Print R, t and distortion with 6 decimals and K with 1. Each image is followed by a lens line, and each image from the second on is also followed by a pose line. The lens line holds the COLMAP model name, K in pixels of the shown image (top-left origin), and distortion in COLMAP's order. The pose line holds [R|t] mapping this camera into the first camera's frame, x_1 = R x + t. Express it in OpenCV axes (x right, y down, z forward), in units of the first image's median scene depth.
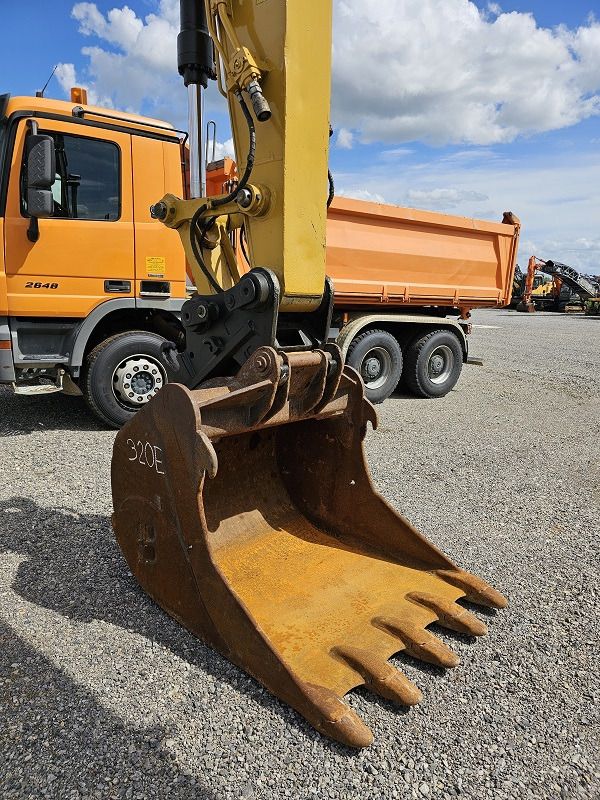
lens RADIAL K [[536.4, 0, 300.0], [0, 536.4, 400.0], [0, 0, 1]] dist [0.058331, -0.050419]
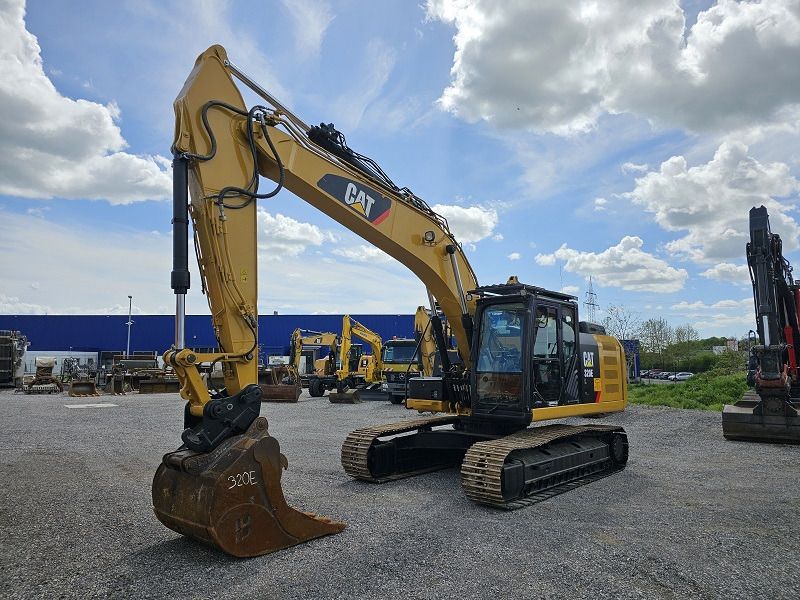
lens RADIAL K [[536.4, 0, 400.0], [0, 536.4, 300.0], [0, 0, 1]] dist [0.058331, -0.050419]
pose [[0.009039, 0.070042, 0.997503, -0.668272], [0.202959, 0.976652, -0.070417, -0.083445], [-0.979146, 0.203089, -0.005388, 0.084004]]
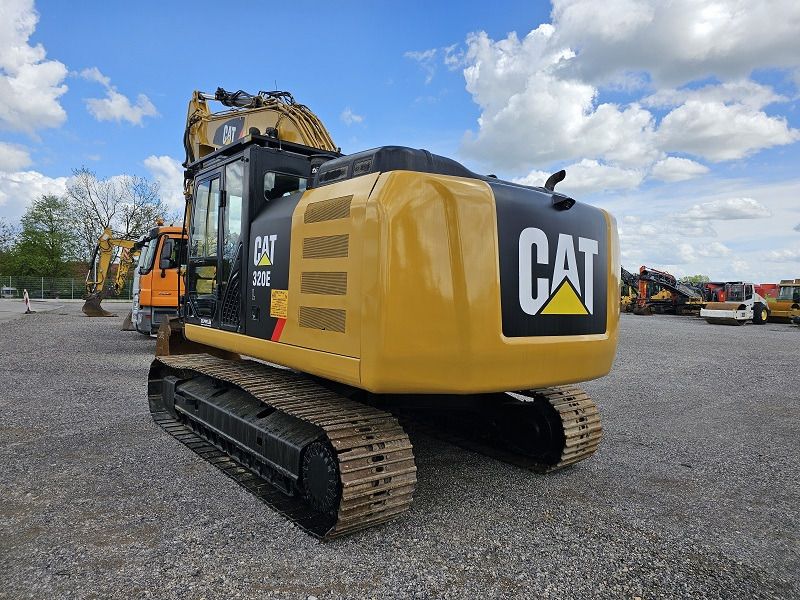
lens RADIAL K [[528.0, 0, 400.7], [0, 528.0, 294.6], [0, 0, 1]] dist [0.060582, -0.059955]
pose [[0.988098, -0.016321, -0.152960, 0.558562], [-0.016150, 0.977854, -0.208666, 0.166190], [0.152978, 0.208653, 0.965951, -0.692052]]
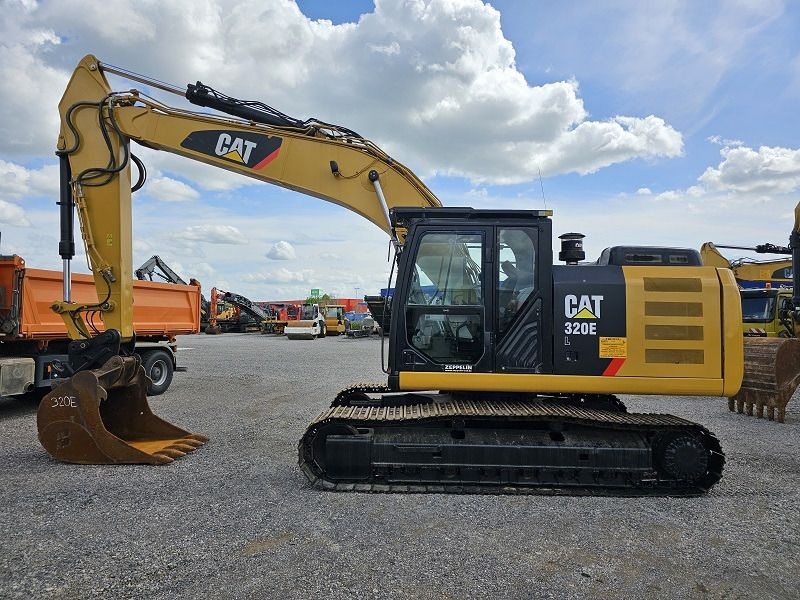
lens RADIAL K [[536.4, 0, 400.0], [0, 536.4, 300.0], [0, 0, 1]] dist [0.058331, -0.050419]
pose [[0.750340, -0.014050, 0.660902, -0.225379], [0.161317, 0.973440, -0.162453, 0.087568], [-0.641067, 0.228510, 0.732678, -0.578582]]
